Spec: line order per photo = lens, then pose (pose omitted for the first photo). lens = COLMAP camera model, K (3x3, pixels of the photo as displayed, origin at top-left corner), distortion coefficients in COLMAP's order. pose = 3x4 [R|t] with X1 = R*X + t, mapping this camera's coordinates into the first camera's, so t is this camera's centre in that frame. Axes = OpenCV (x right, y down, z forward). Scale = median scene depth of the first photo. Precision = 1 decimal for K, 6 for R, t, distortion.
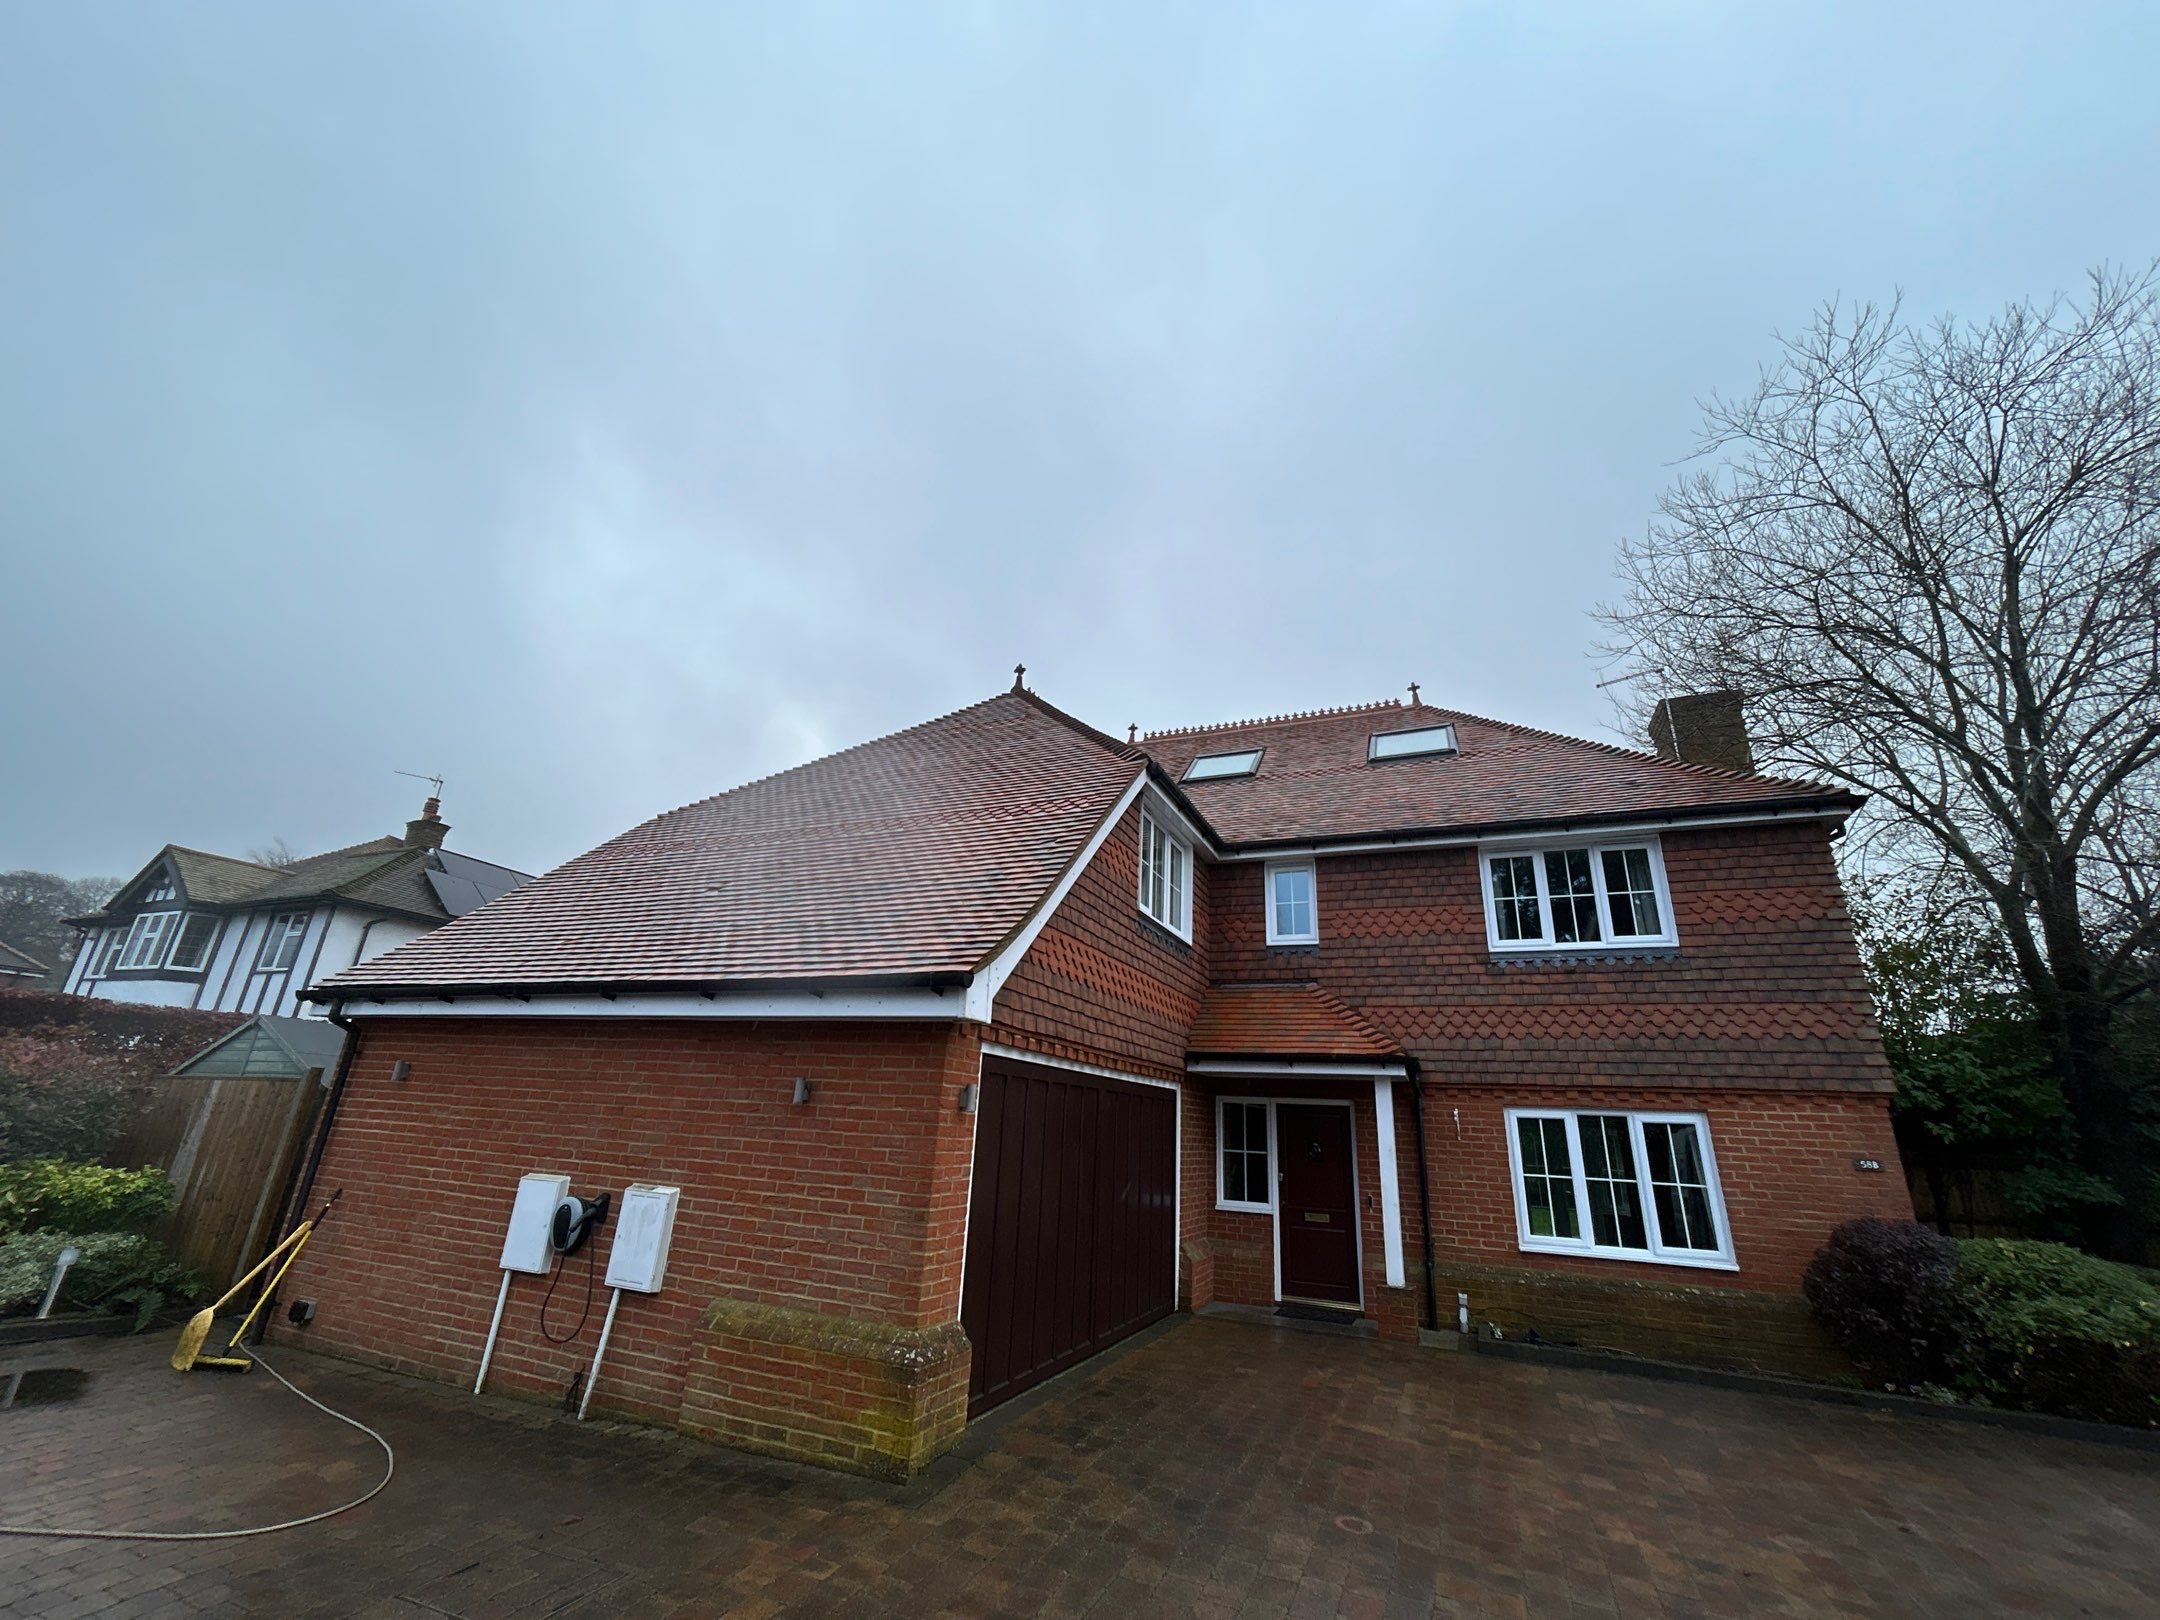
lens RADIAL K [[857.8, 0, 1080.0], [0, 857.8, 810.0], [0, 0, 1]] dist [0.014432, 0.000182]
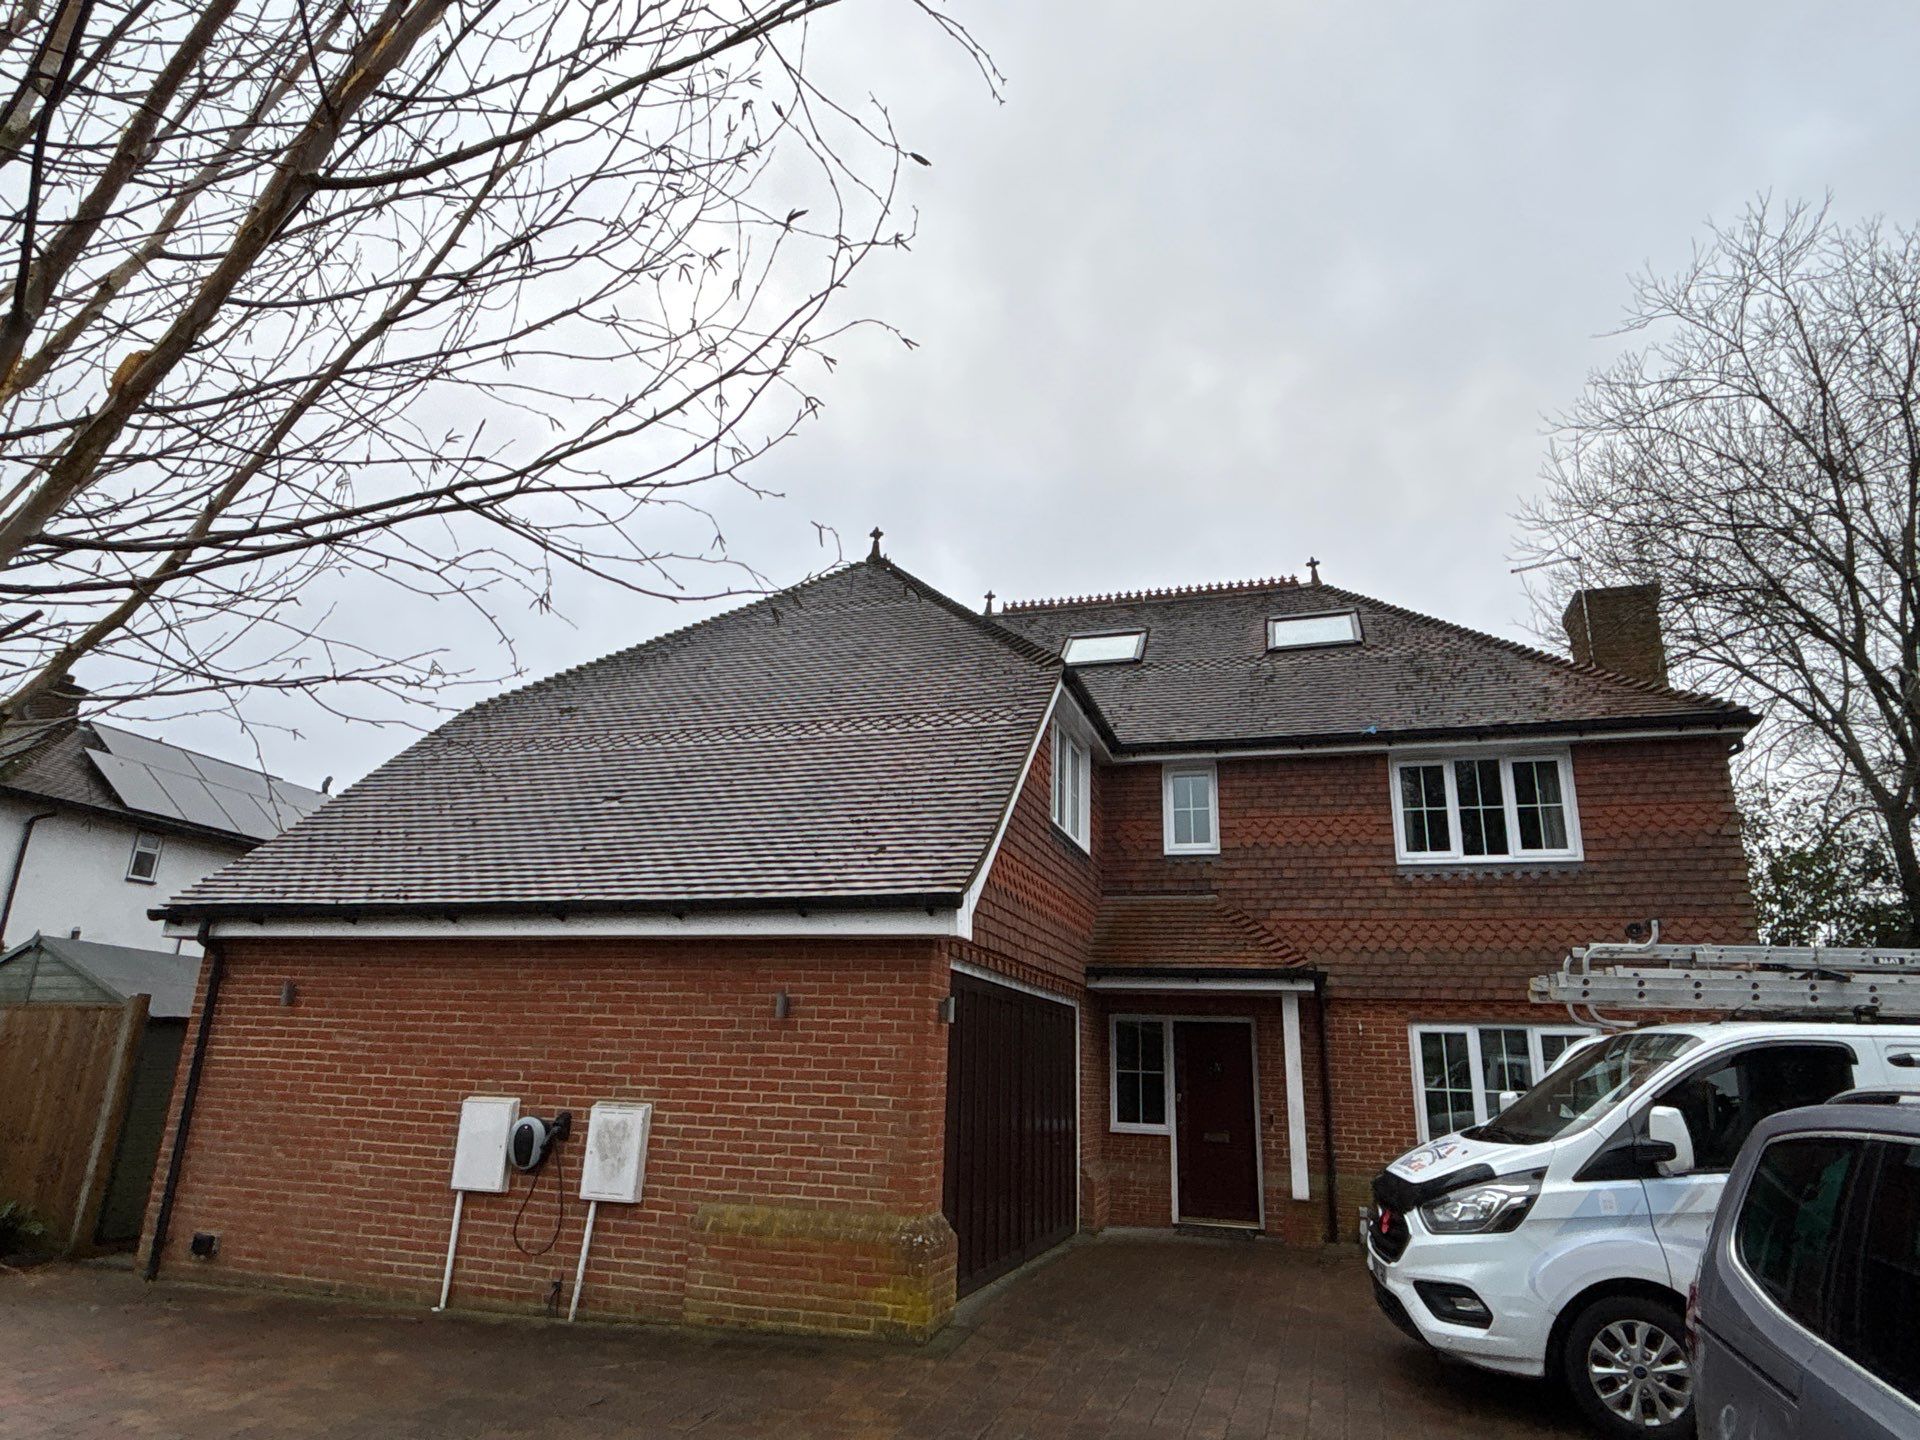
lens RADIAL K [[1121.5, 0, 960.0], [0, 1121.5, 720.0], [0, 0, 1]] dist [0.074136, -0.066003]
pose [[0.994159, 0.015235, 0.106849, -0.155842], [-0.020948, 0.998399, 0.052551, -0.055527], [-0.105877, -0.054482, 0.992886, -0.209133]]
